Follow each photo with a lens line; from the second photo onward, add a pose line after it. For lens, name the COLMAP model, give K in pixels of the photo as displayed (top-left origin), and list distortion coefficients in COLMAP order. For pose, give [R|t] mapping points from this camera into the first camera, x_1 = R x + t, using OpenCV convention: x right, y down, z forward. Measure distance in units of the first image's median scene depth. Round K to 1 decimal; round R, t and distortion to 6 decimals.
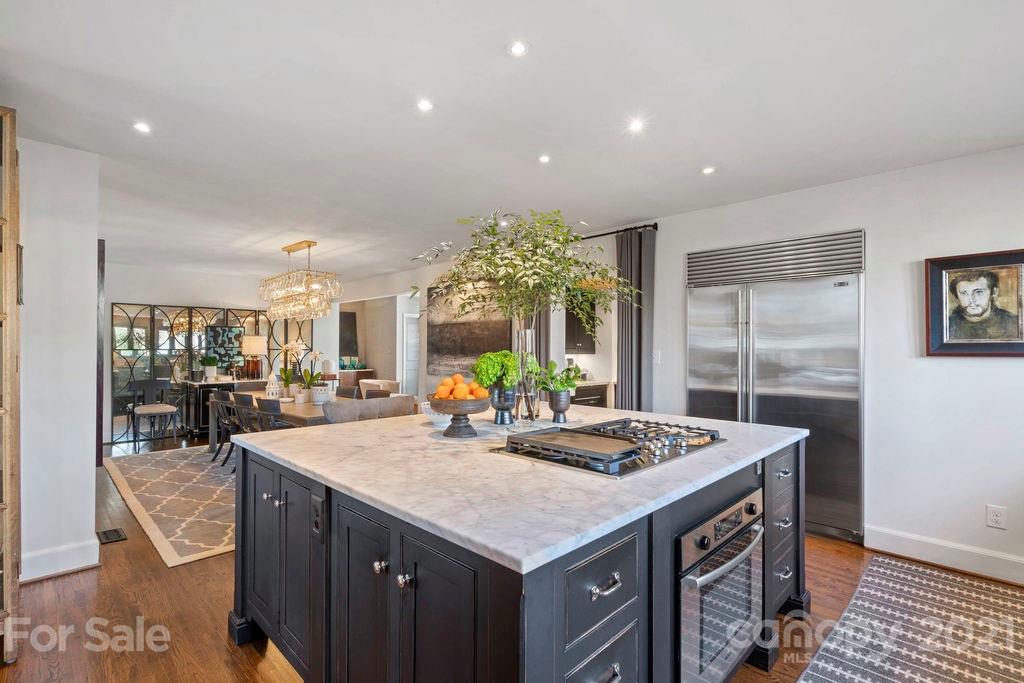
lens RADIAL K [[471.1, 0, 492.5], [0, 471.1, 344.1], [0, 0, 1]] dist [-0.000962, 0.001596]
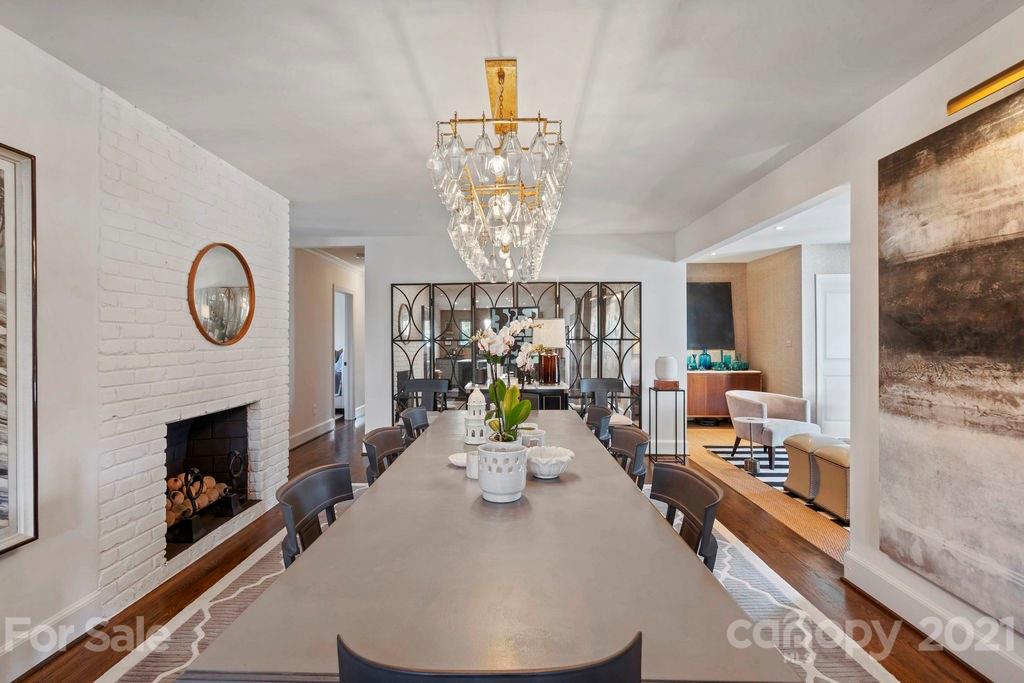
lens RADIAL K [[471.1, 0, 497.3], [0, 471.1, 334.3], [0, 0, 1]] dist [-0.000962, 0.001596]
pose [[0.693970, -0.011945, -0.719904, -0.074024], [0.012738, 0.999910, -0.004312, 0.005824], [0.719891, -0.006177, 0.694060, 0.487366]]
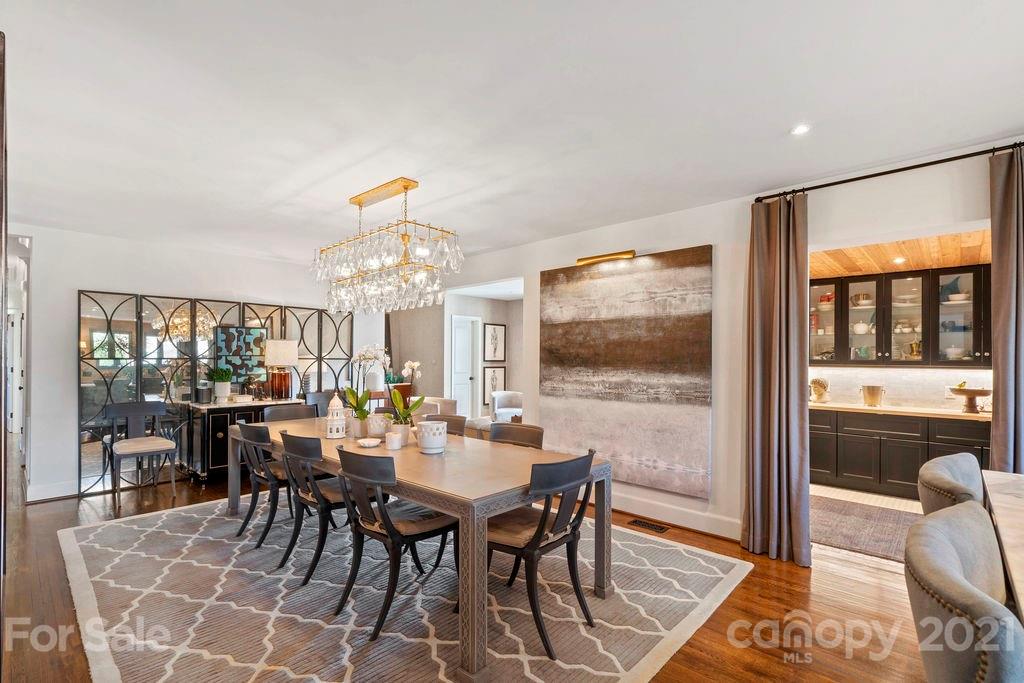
lens RADIAL K [[471.1, 0, 495.3], [0, 471.1, 353.8], [0, 0, 1]] dist [-0.000962, 0.001596]
pose [[0.999657, 0.001877, 0.026123, -0.195104], [-0.001898, 0.999998, 0.000776, 0.002664], [-0.026121, -0.000826, 0.999658, 0.263289]]
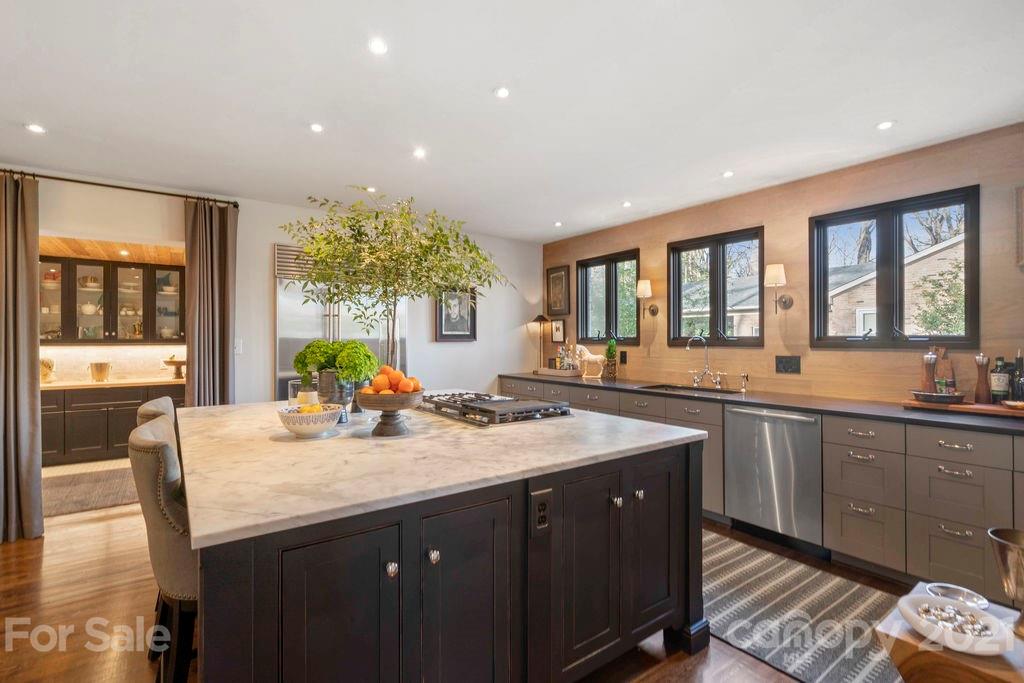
lens RADIAL K [[471.1, 0, 505.9], [0, 471.1, 339.2], [0, 0, 1]] dist [-0.000962, 0.001596]
pose [[0.153635, -0.007081, 0.988102, -0.269335], [-0.006742, 0.999944, 0.008215, 0.001075], [-0.988105, -0.007924, 0.153579, 0.182612]]
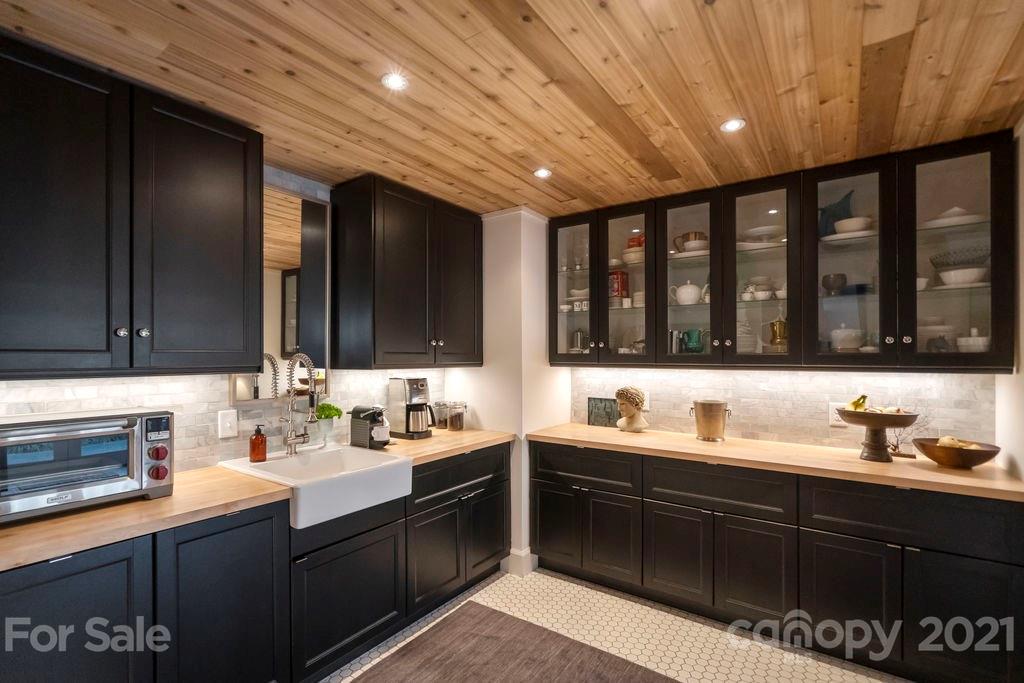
lens RADIAL K [[471.1, 0, 495.2], [0, 471.1, 350.7], [0, 0, 1]] dist [-0.000962, 0.001596]
pose [[0.986744, -0.002776, 0.162261, 0.183248], [0.002731, 0.999996, 0.000504, 0.008482], [-0.162262, -0.000054, 0.986748, 0.634300]]
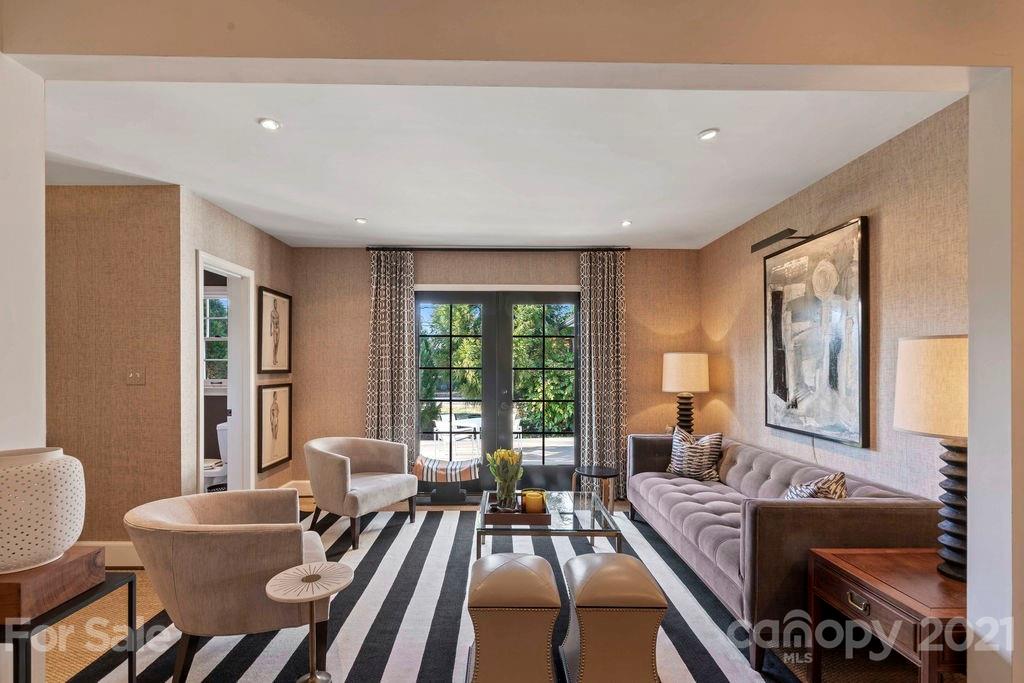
lens RADIAL K [[471.1, 0, 504.9], [0, 471.1, 368.3], [0, 0, 1]] dist [-0.000962, 0.001596]
pose [[0.686686, -0.004068, 0.726943, -0.389784], [-0.009378, 0.999852, 0.014454, 0.007196], [-0.726894, -0.016742, 0.686546, 0.919619]]
